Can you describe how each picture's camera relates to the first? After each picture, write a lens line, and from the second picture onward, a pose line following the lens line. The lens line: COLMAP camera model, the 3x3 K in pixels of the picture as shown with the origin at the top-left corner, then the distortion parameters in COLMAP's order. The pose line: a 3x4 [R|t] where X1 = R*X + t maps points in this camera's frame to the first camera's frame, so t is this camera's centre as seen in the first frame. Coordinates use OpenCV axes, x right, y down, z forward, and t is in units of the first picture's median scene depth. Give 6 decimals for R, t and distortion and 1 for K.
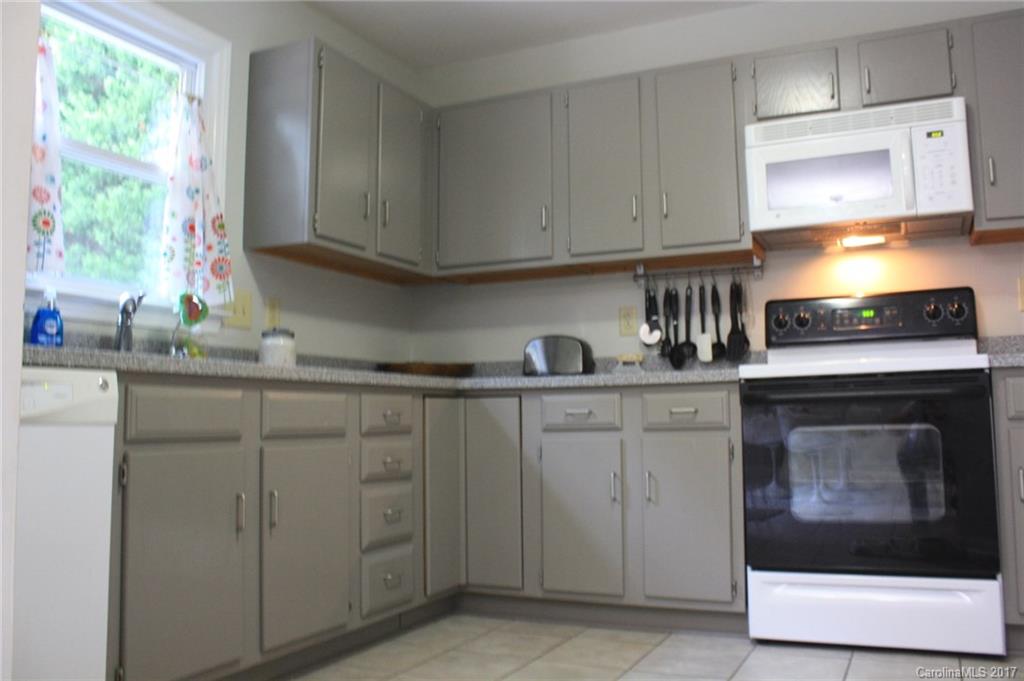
lens RADIAL K [[883.5, 0, 519.7], [0, 883.5, 336.5], [0, 0, 1]] dist [-0.169988, 0.160845]
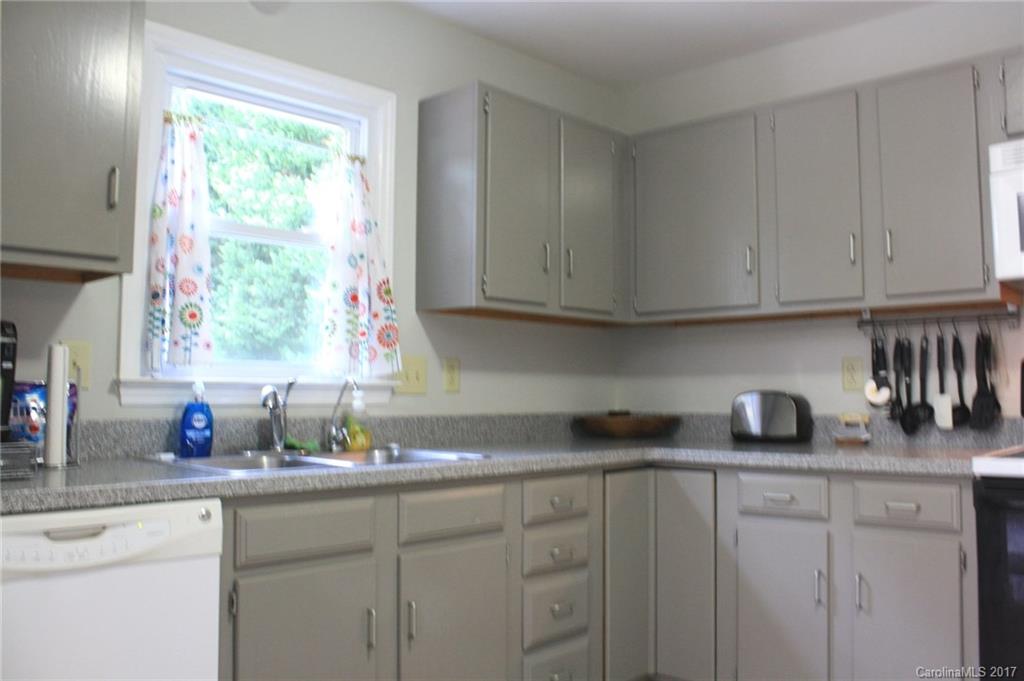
lens RADIAL K [[883.5, 0, 519.7], [0, 883.5, 336.5], [0, 0, 1]] dist [-0.169988, 0.160845]
pose [[0.951591, -0.008358, -0.307254, 0.086634], [0.017154, 0.999516, 0.025941, -0.096543], [0.306889, -0.029956, 0.951274, 0.117262]]
